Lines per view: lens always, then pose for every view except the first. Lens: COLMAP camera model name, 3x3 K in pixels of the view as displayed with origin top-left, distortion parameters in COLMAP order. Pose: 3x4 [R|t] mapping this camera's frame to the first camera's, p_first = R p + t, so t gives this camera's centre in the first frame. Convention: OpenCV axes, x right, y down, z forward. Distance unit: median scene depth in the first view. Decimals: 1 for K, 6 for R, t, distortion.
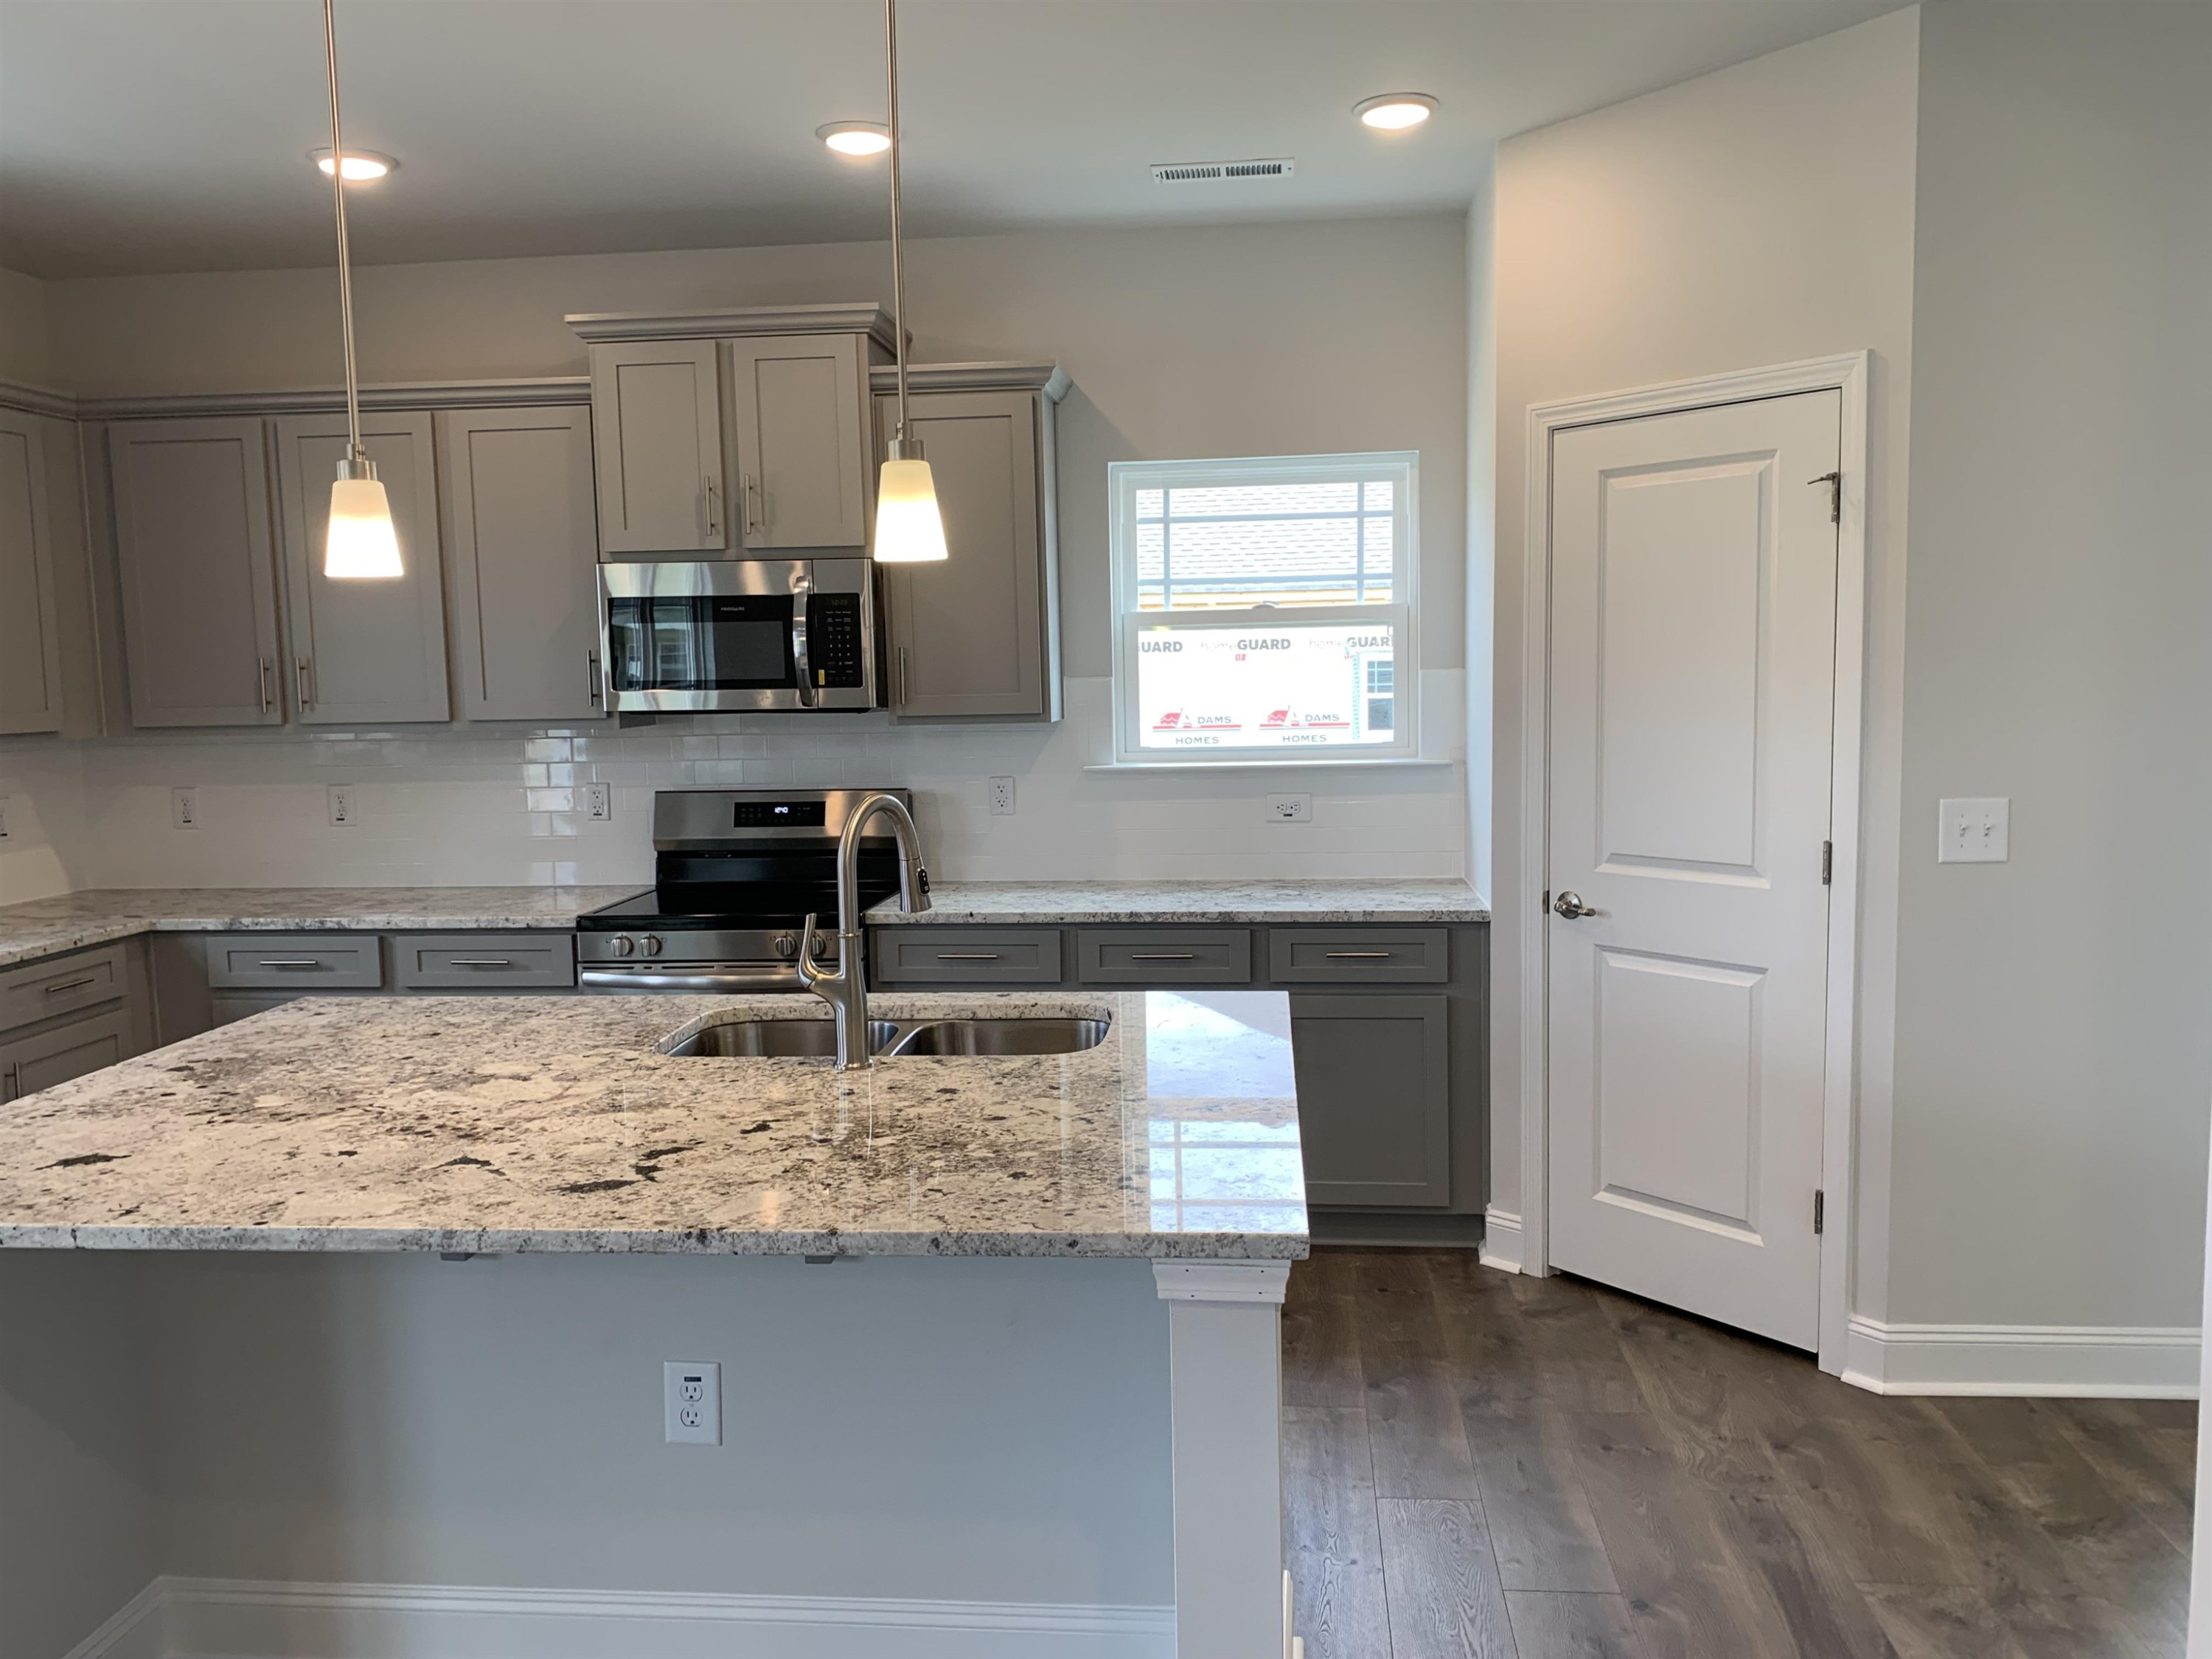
lens RADIAL K [[1661.3, 0, 1101.1], [0, 1661.3, 824.7], [0, 0, 1]] dist [0.116661, -0.220251]
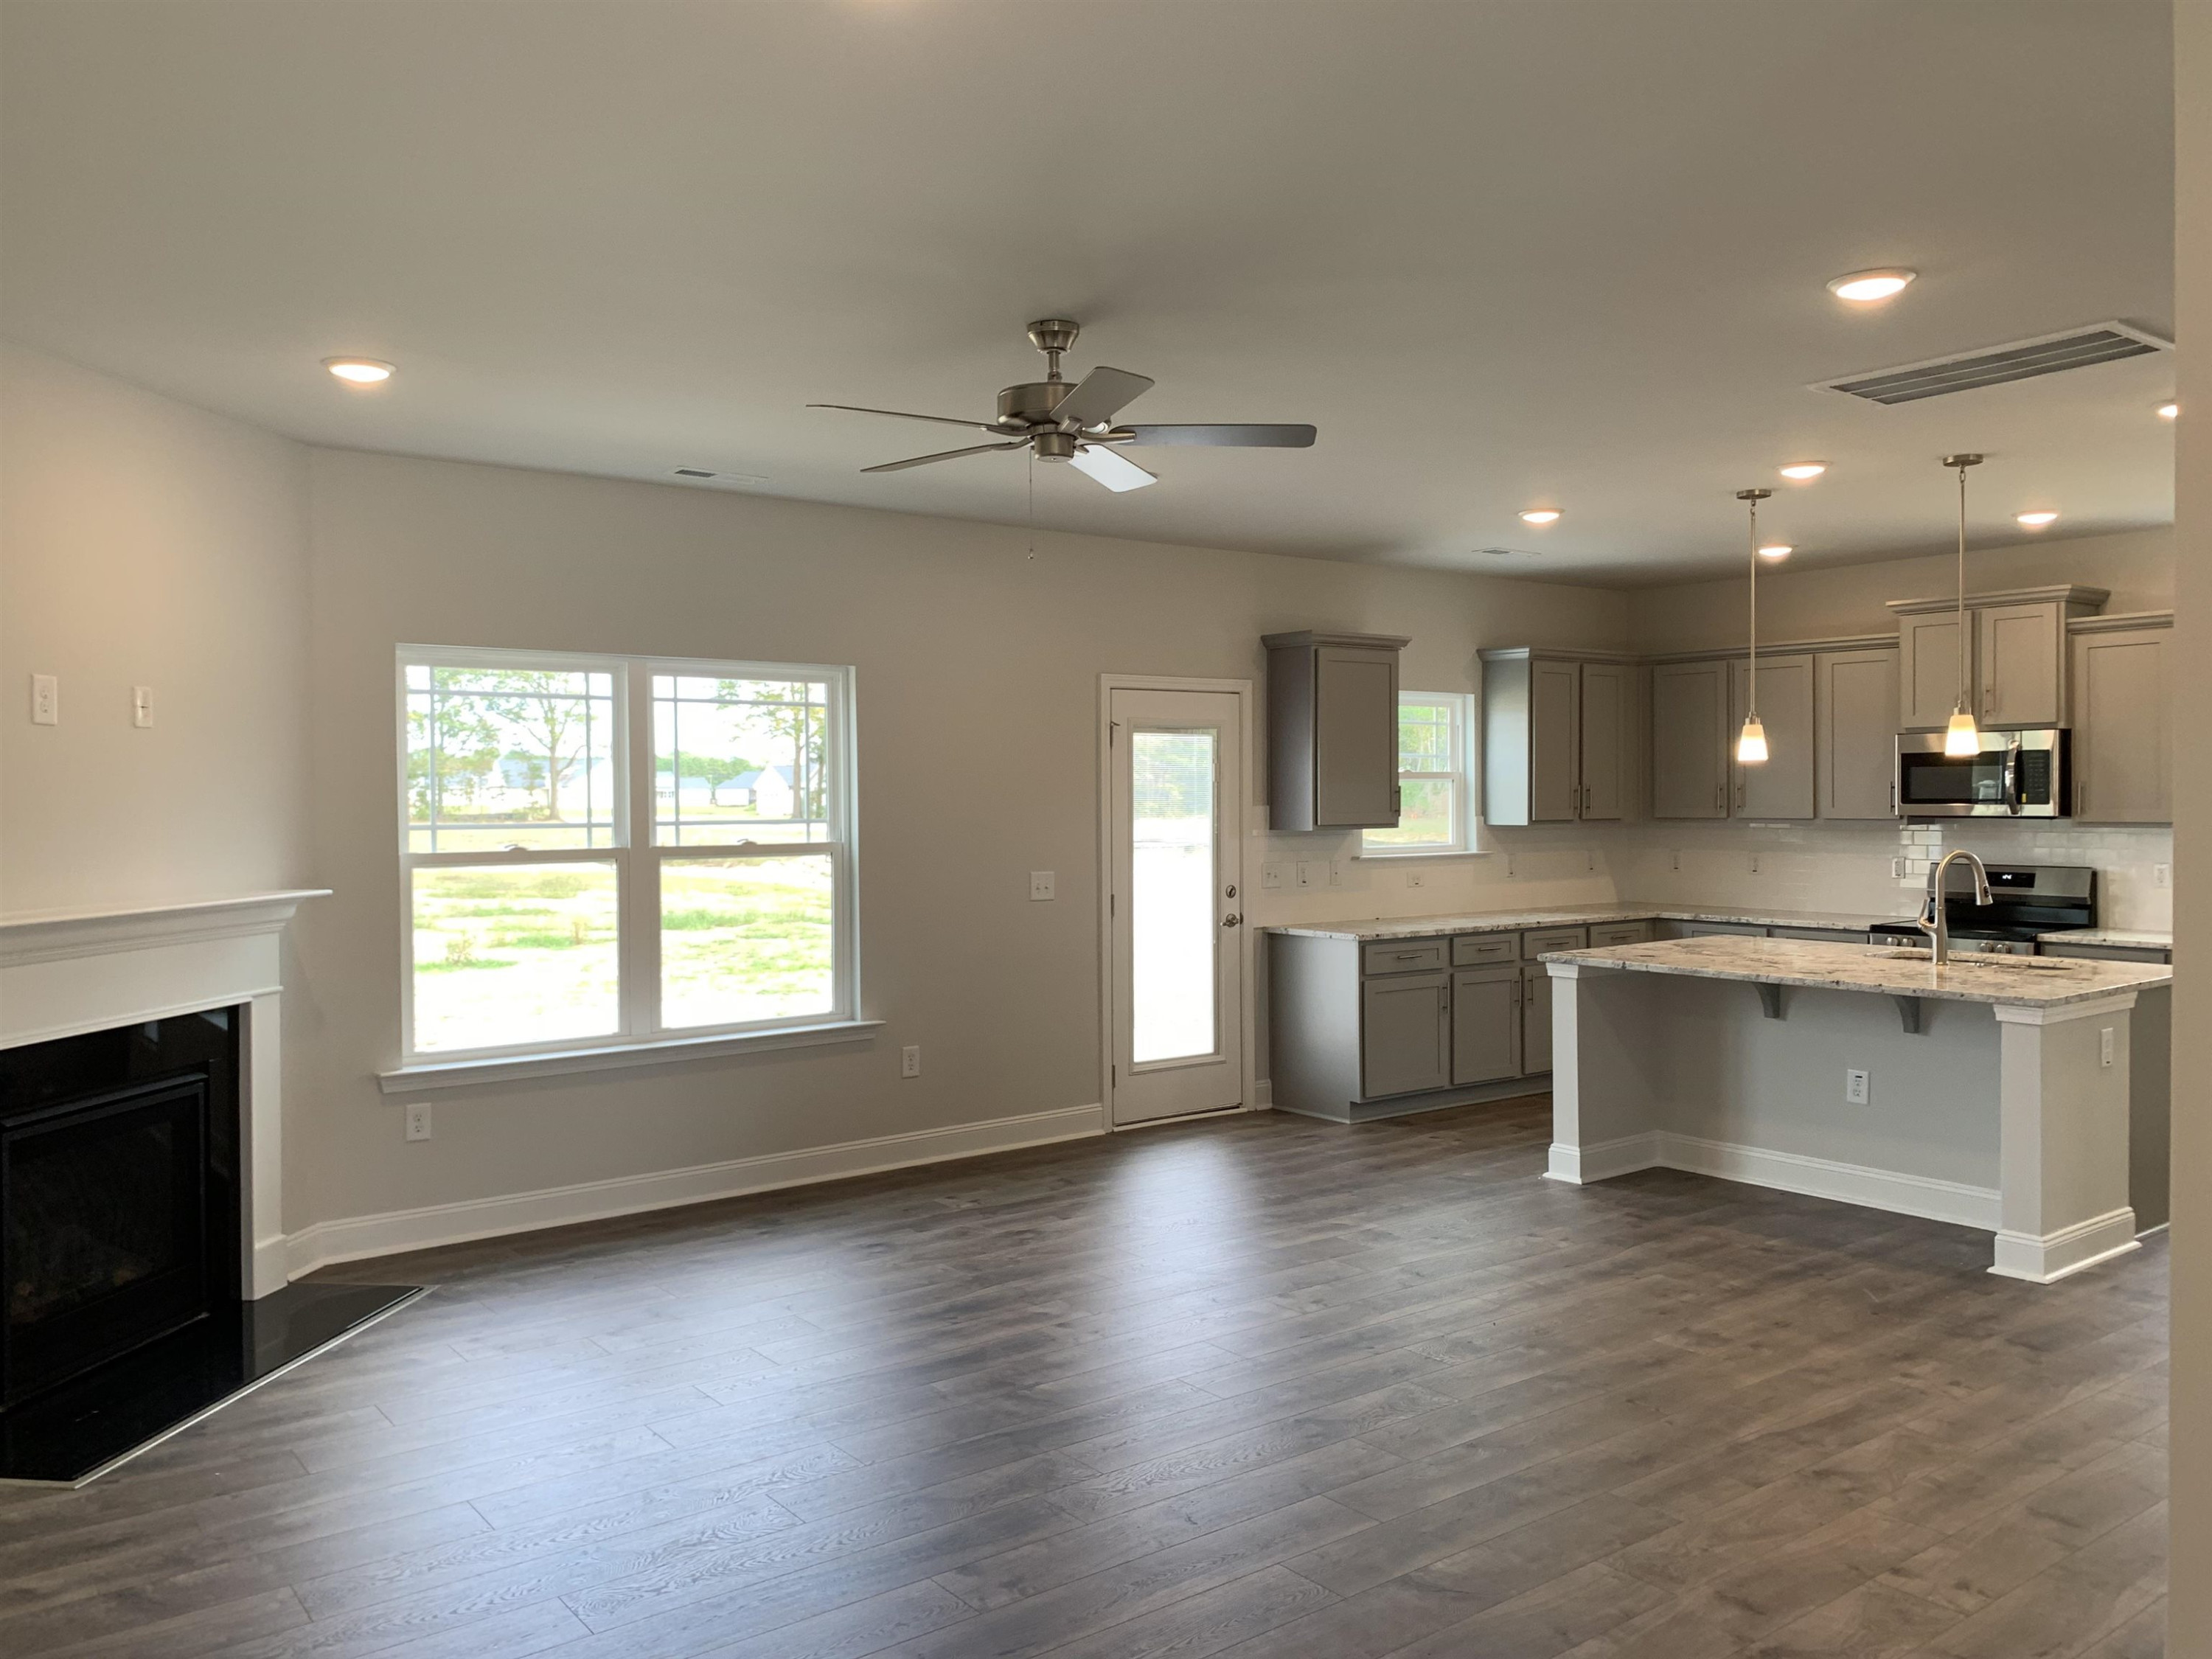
lens RADIAL K [[1661.3, 0, 1101.1], [0, 1661.3, 824.7], [0, 0, 1]] dist [0.116661, -0.220251]
pose [[0.684228, 0.030497, -0.728630, 0.631481], [-0.076547, 0.996610, -0.030168, 0.090379], [0.725239, 0.076416, 0.684243, -1.236093]]
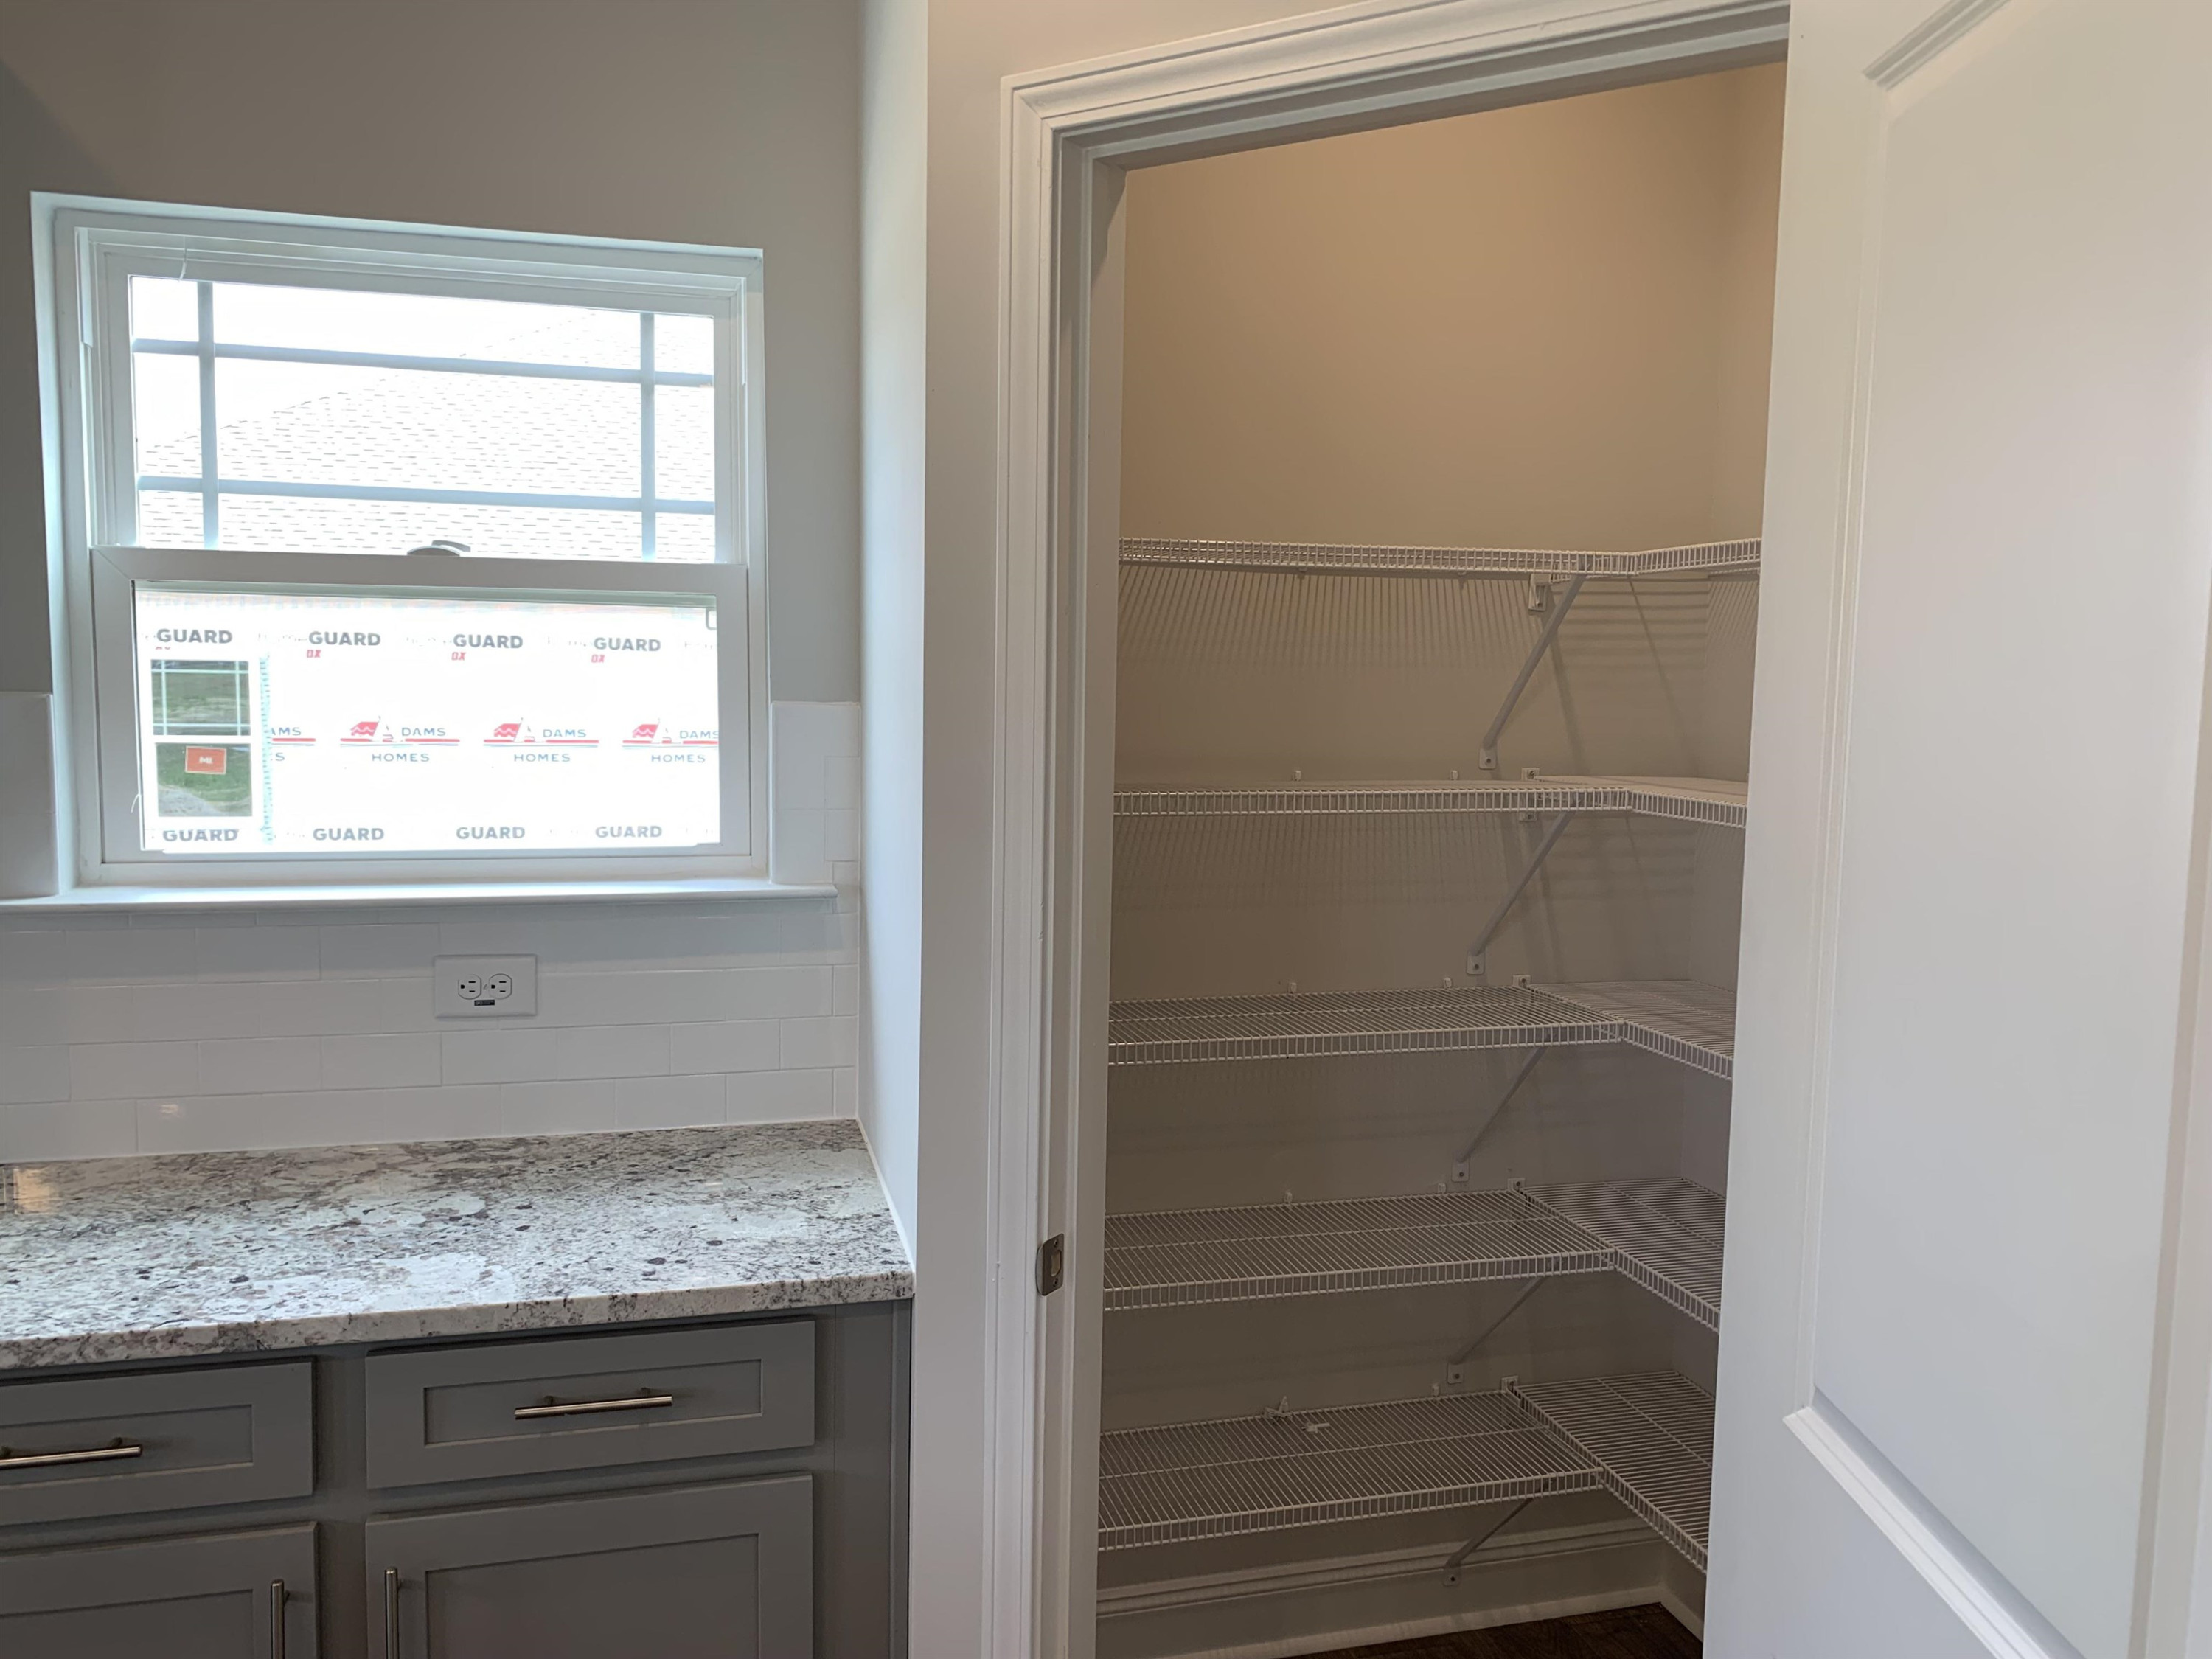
lens RADIAL K [[1705.6, 0, 1106.0], [0, 1705.6, 829.5], [0, 0, 1]] dist [0.074080, -0.005587]
pose [[0.937831, 0.003692, 0.347072, 0.176083], [-0.002166, 0.999986, -0.004785, -0.086397], [-0.347084, 0.003735, 0.937826, 0.798191]]
